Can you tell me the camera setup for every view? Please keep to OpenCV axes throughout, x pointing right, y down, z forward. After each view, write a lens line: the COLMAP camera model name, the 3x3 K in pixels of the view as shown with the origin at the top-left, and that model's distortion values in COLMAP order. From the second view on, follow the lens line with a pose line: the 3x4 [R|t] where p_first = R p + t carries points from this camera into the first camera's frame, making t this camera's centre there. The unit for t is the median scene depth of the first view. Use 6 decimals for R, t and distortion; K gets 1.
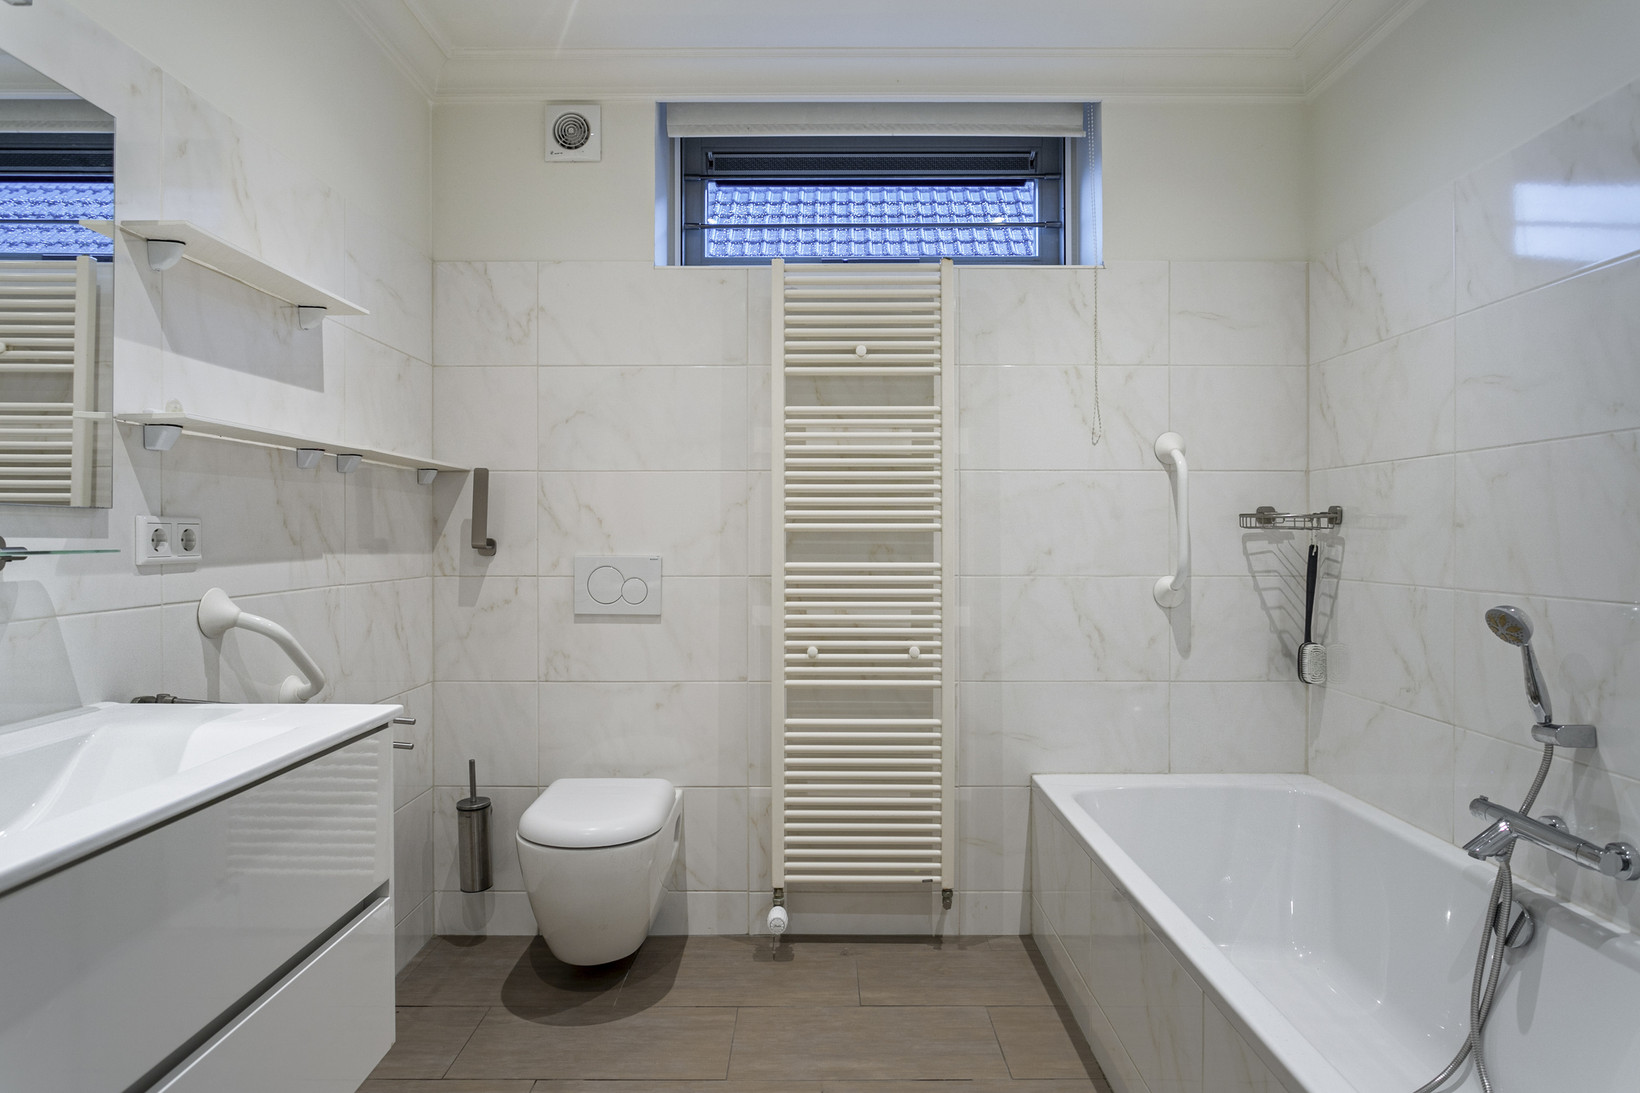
lens RADIAL K [[940.9, 0, 818.8], [0, 940.9, 538.1], [0, 0, 1]] dist [-0.000295, 0.002341]
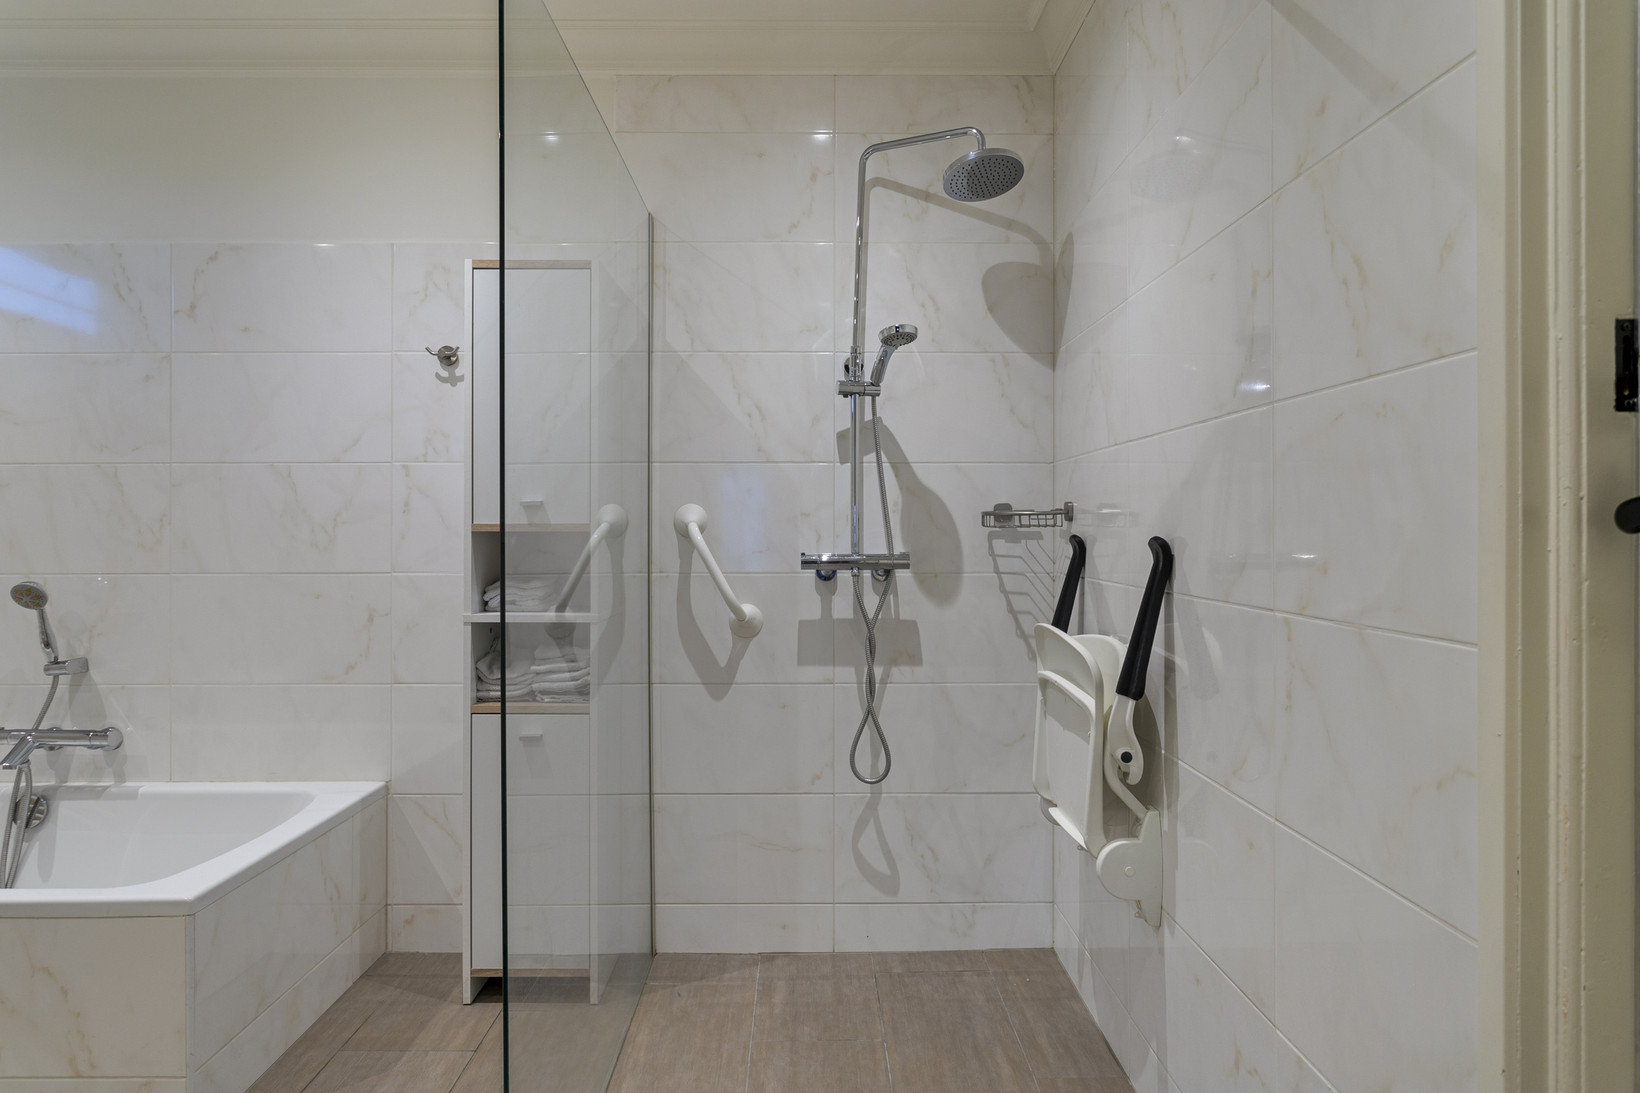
lens RADIAL K [[940.9, 0, 818.8], [0, 940.9, 538.1], [0, 0, 1]] dist [-0.000295, 0.002341]
pose [[-0.006558, -0.006848, 0.999955, -0.591628], [0.000757, 0.999976, 0.006853, -0.000529], [-0.999978, 0.000802, -0.006553, -0.137709]]
